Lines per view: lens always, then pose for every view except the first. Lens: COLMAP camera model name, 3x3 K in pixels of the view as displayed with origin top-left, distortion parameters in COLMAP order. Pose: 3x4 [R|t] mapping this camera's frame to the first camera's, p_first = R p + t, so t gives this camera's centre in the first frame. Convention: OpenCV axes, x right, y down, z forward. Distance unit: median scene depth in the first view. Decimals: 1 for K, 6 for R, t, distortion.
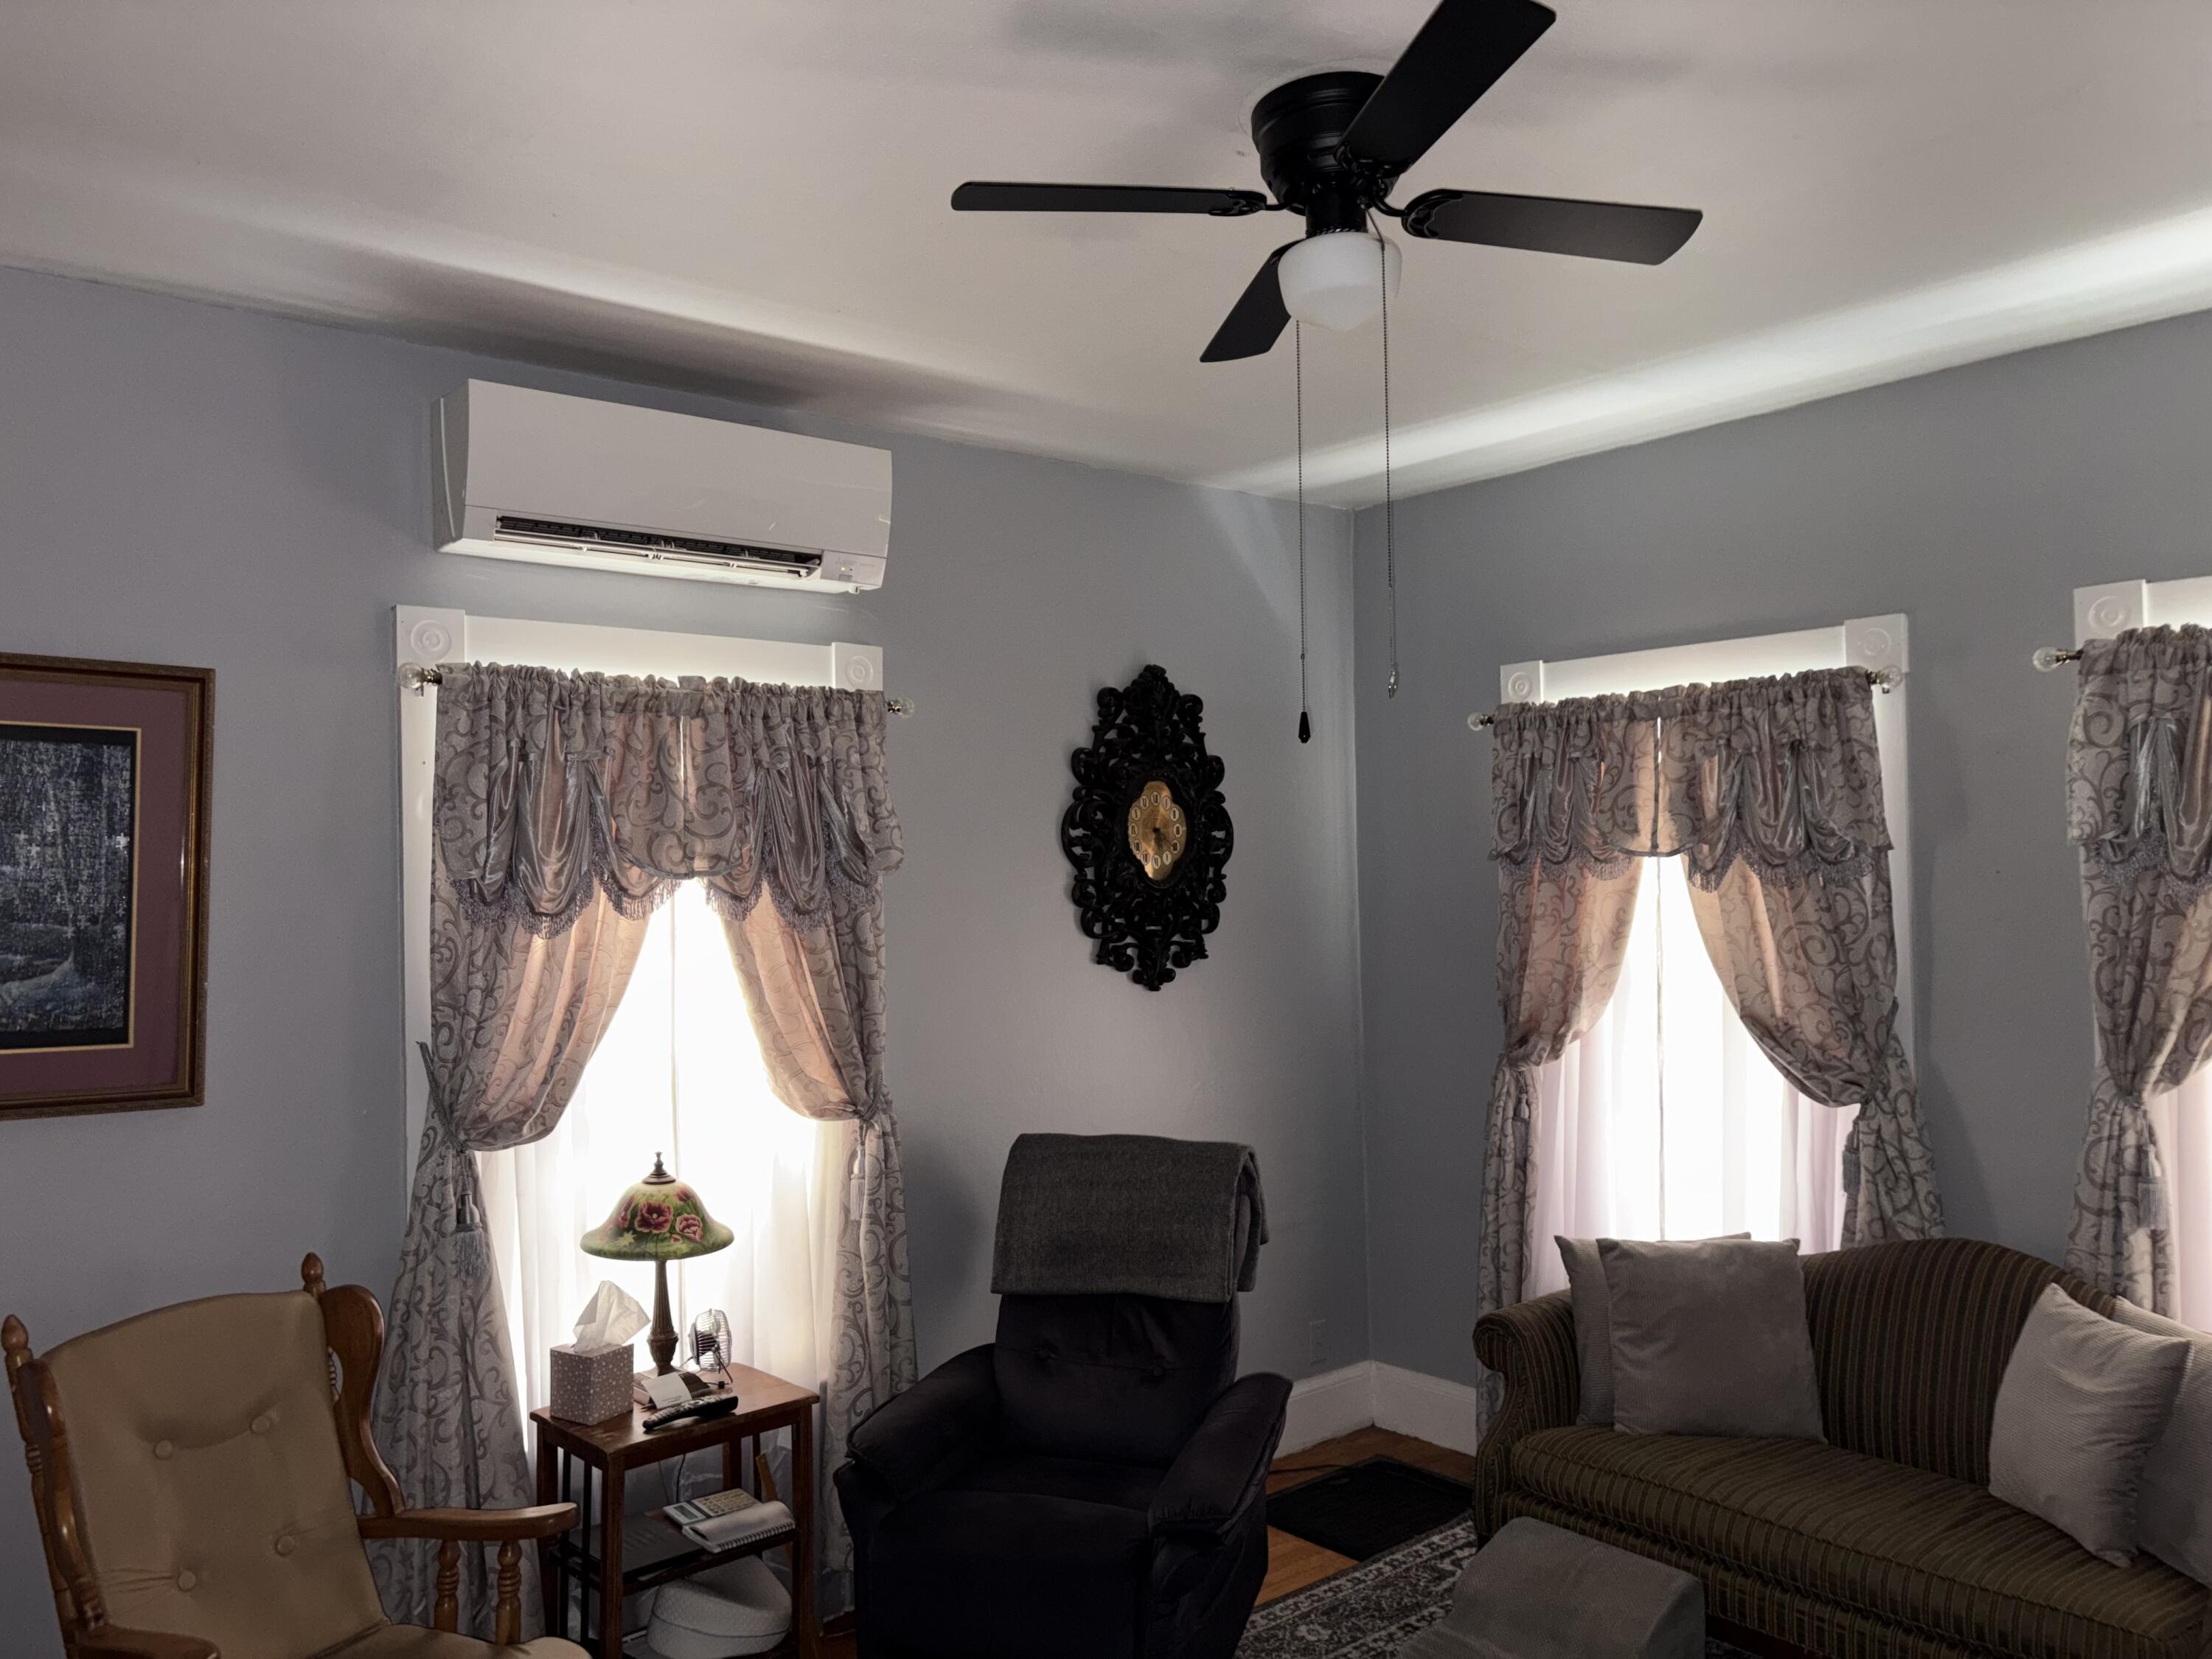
lens RADIAL K [[1696.0, 0, 1120.5], [0, 1696.0, 855.0], [0, 0, 1]] dist [0.090400, -0.079207]
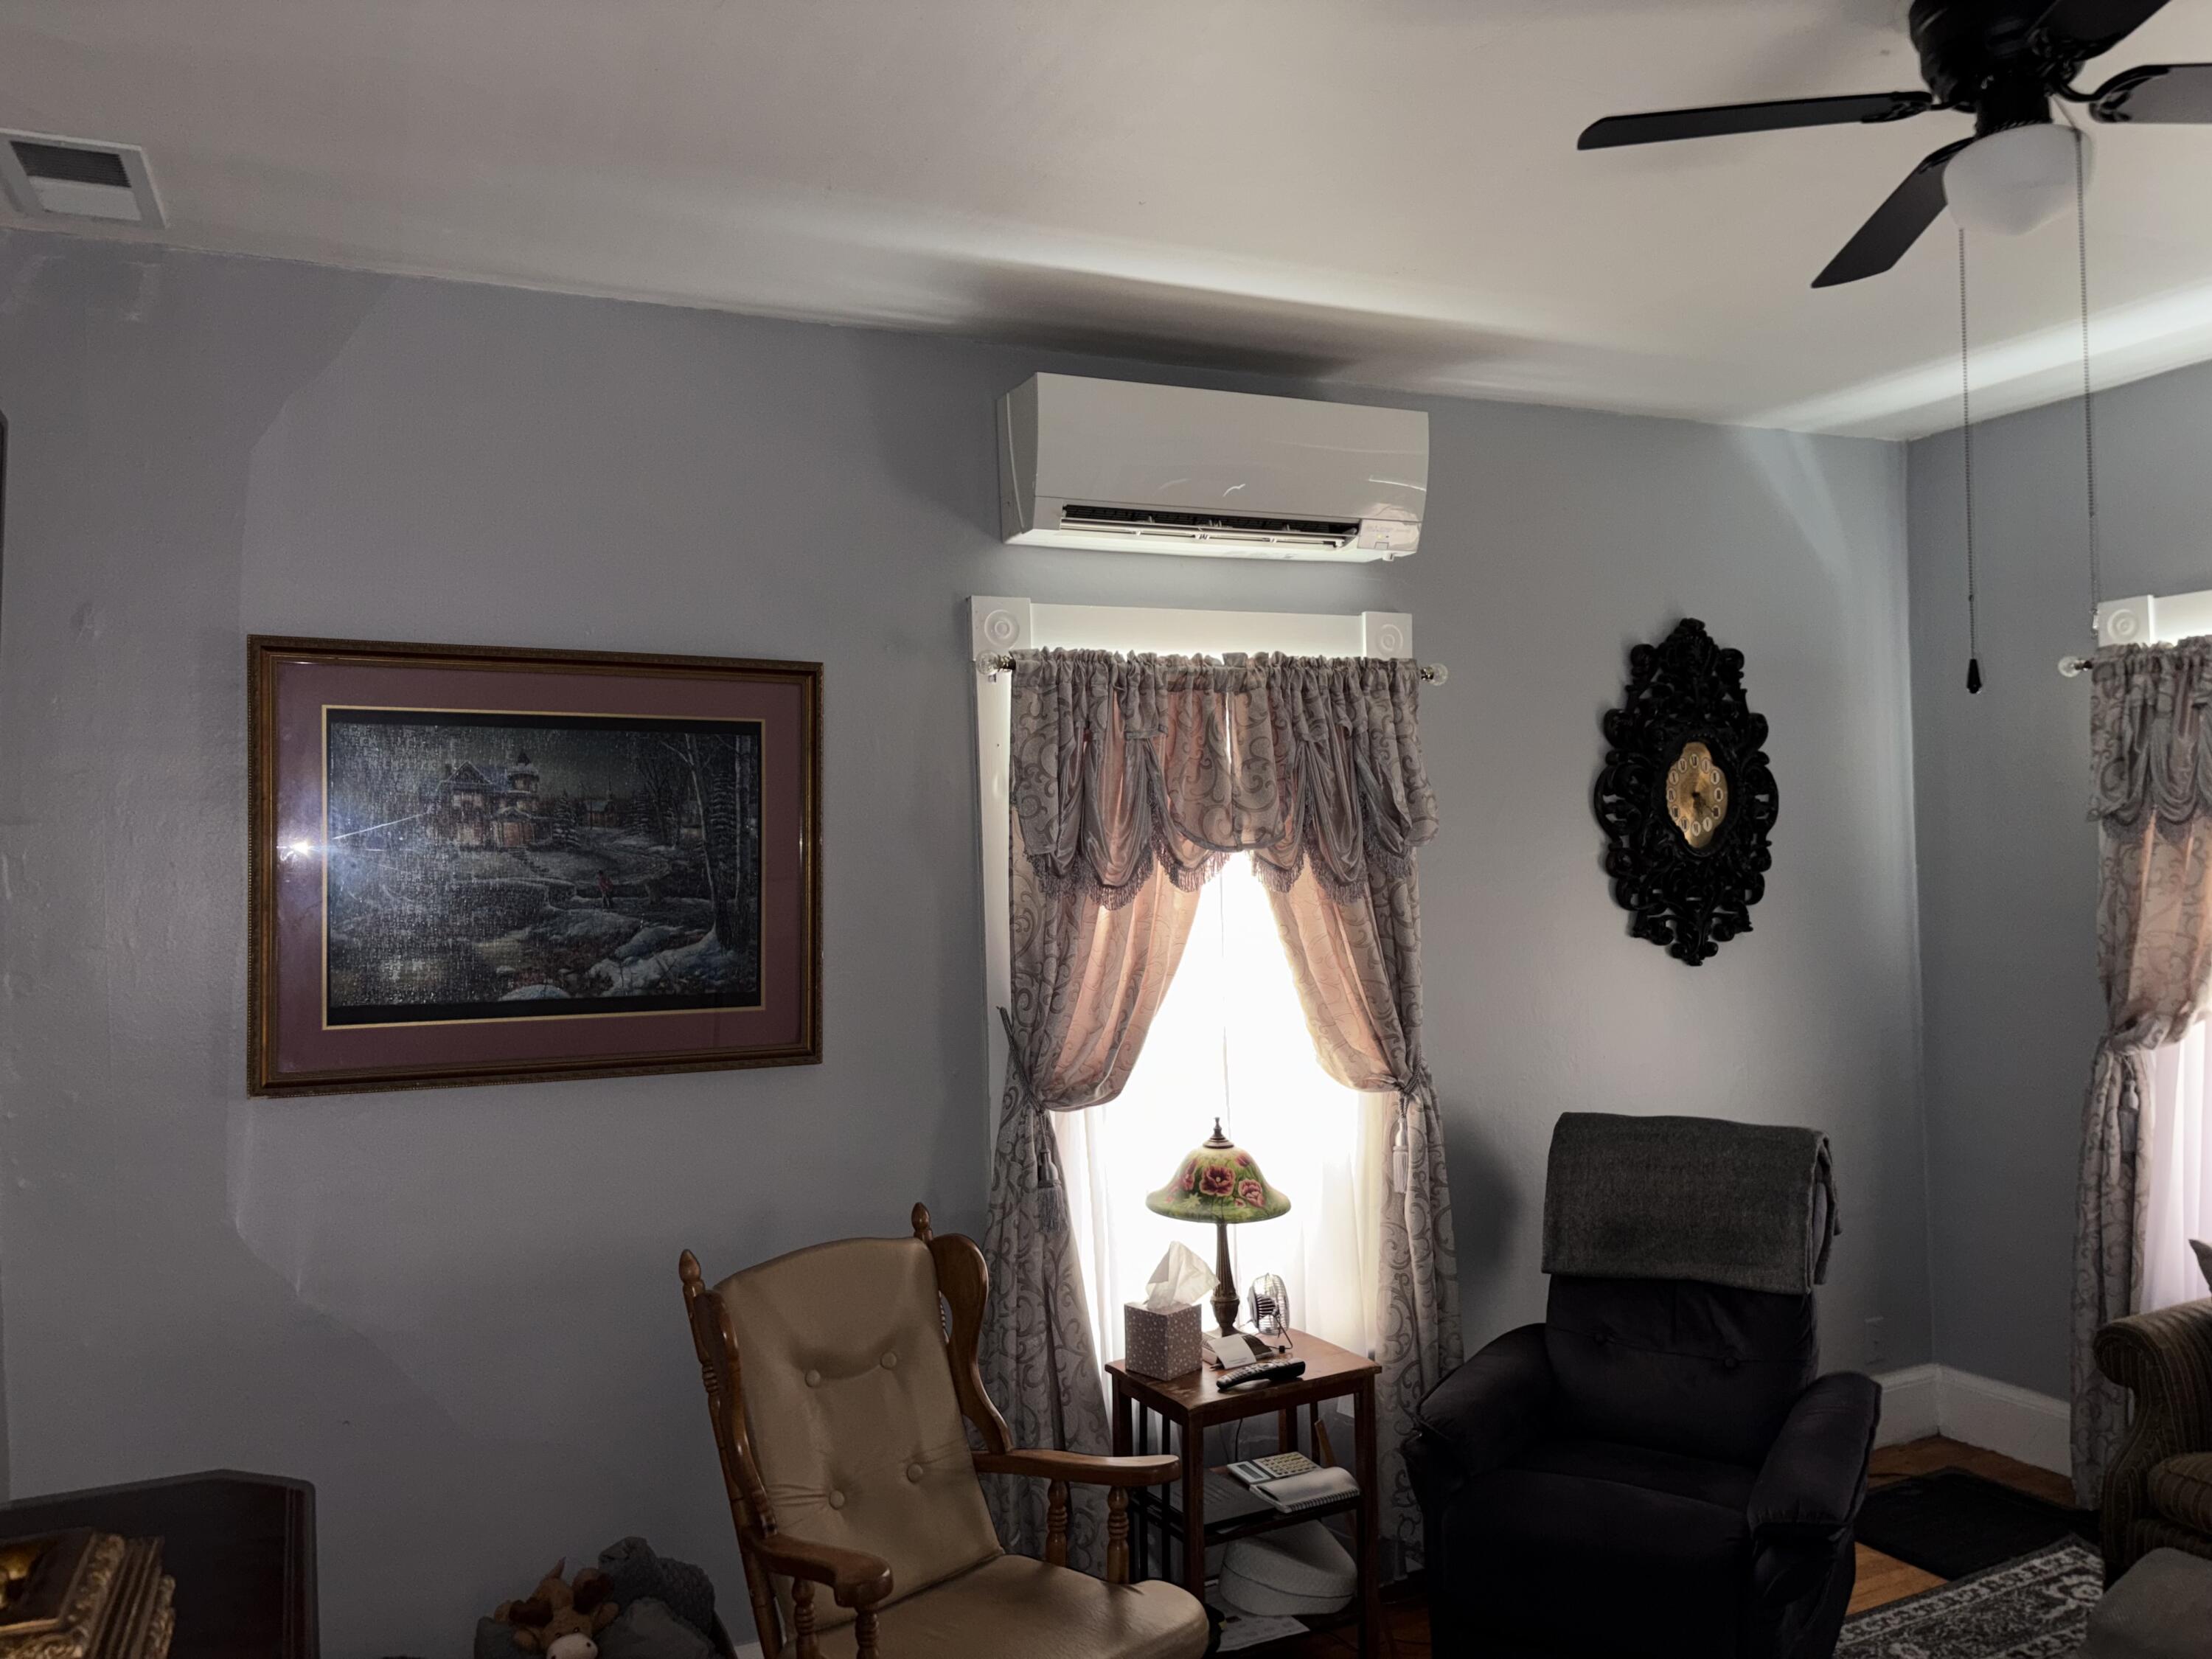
lens RADIAL K [[1696.0, 0, 1120.5], [0, 1696.0, 855.0], [0, 0, 1]] dist [0.090400, -0.079207]
pose [[0.975839, -0.011856, -0.218170, -0.100608], [0.014984, 0.999807, 0.012687, 0.002214], [0.217978, -0.015650, 0.975828, -0.003186]]
